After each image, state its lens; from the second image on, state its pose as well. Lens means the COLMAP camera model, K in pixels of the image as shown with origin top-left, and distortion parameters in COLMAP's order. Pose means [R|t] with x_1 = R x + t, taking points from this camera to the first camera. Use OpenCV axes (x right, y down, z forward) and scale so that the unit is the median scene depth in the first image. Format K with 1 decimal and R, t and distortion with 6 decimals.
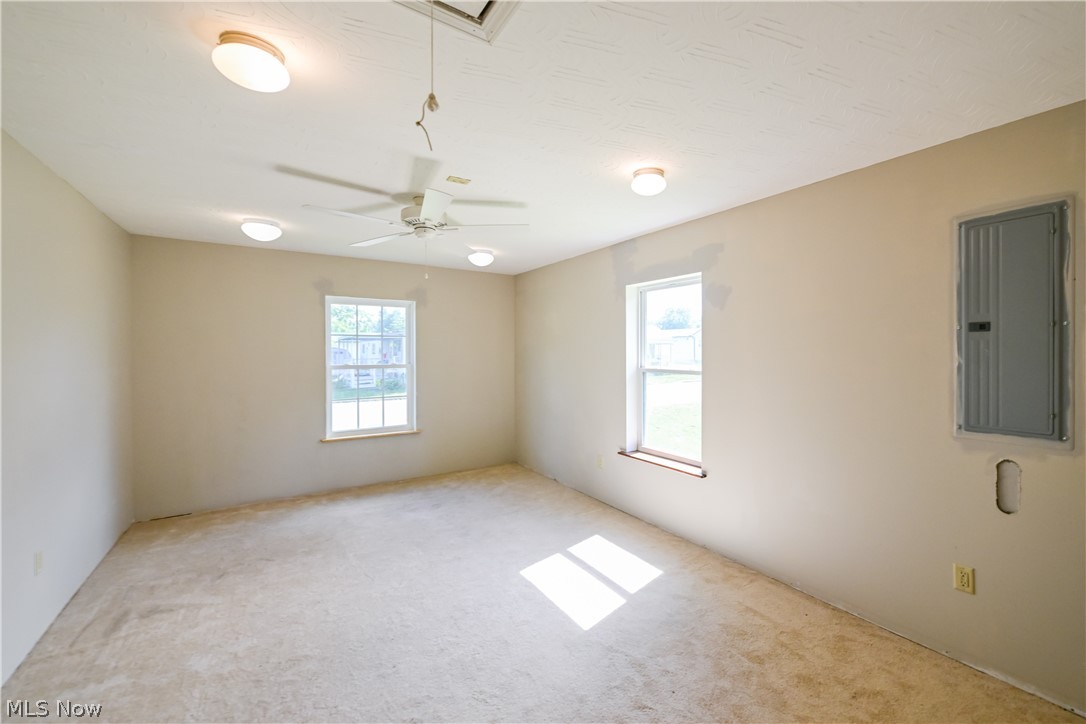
lens RADIAL K [[458.2, 0, 618.9], [0, 458.2, 355.7], [0, 0, 1]] dist [-0.002675, -0.000476]
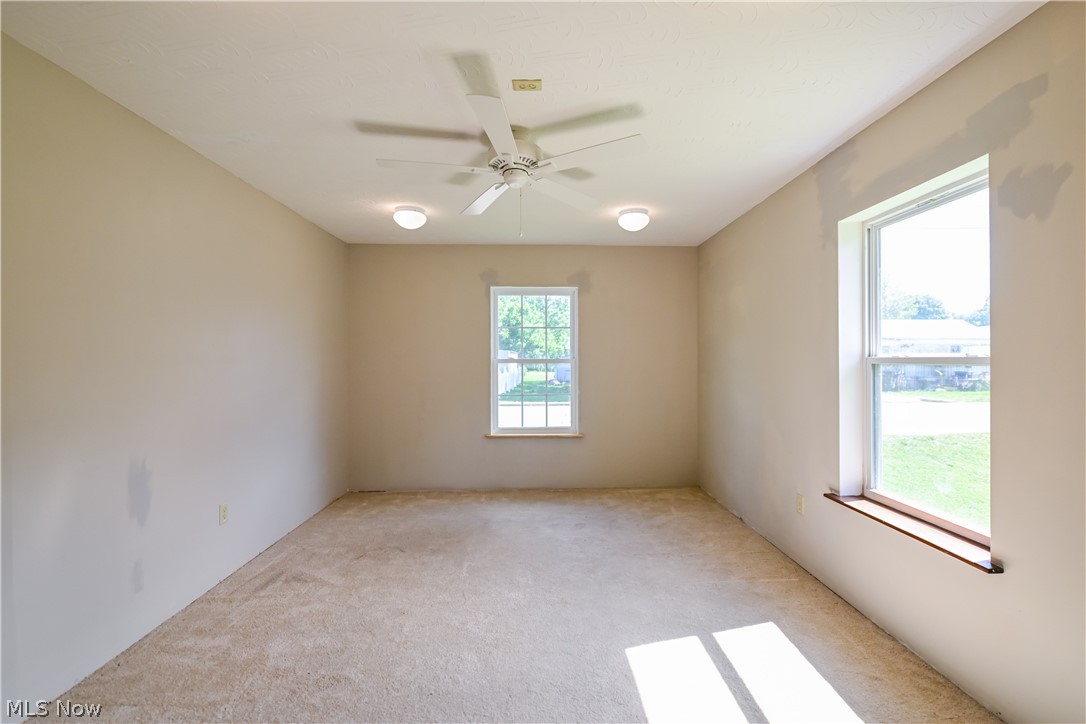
lens RADIAL K [[498.6, 0, 554.6], [0, 498.6, 361.1], [0, 0, 1]] dist [-0.000292, -0.000309]
pose [[0.818199, -0.001317, -0.574933, 0.090007], [-0.002906, 0.999975, -0.006426, 0.038533], [0.574927, 0.006928, 0.818175, 0.249629]]
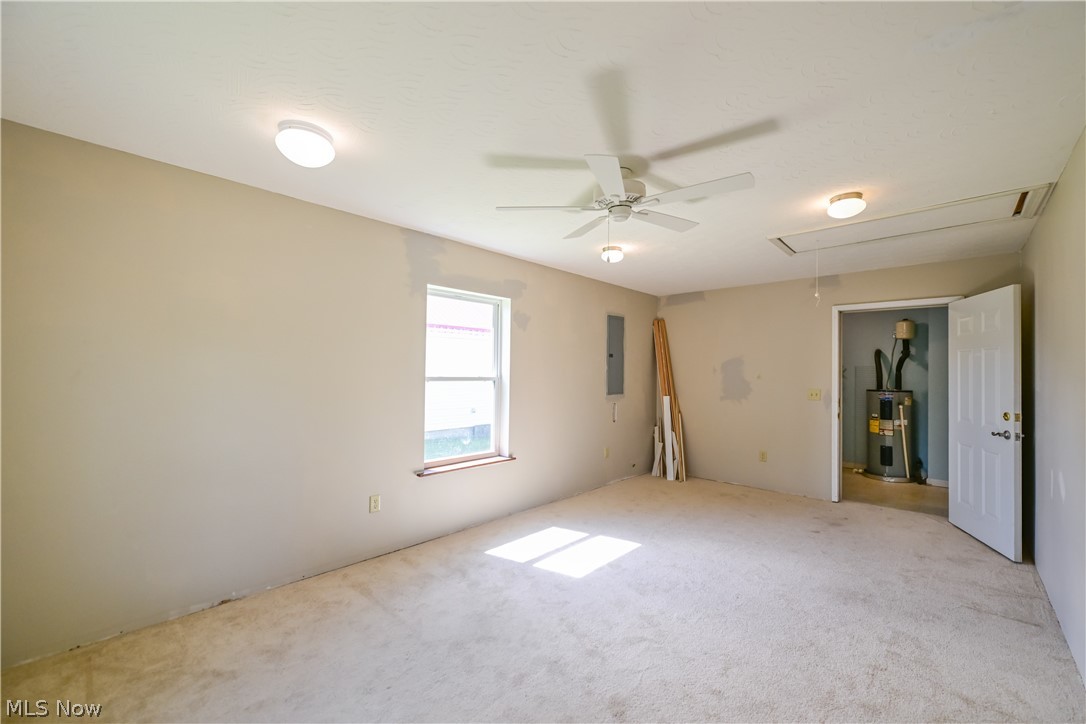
lens RADIAL K [[431.4, 0, 543.0], [0, 431.4, 362.0], [0, 0, 1]] dist [-0.001180, -0.000318]
pose [[-0.150262, 0.023629, 0.988364, -0.865230], [-0.002229, 0.999704, -0.024239, 0.019563], [-0.988644, -0.005845, -0.150164, 0.923570]]
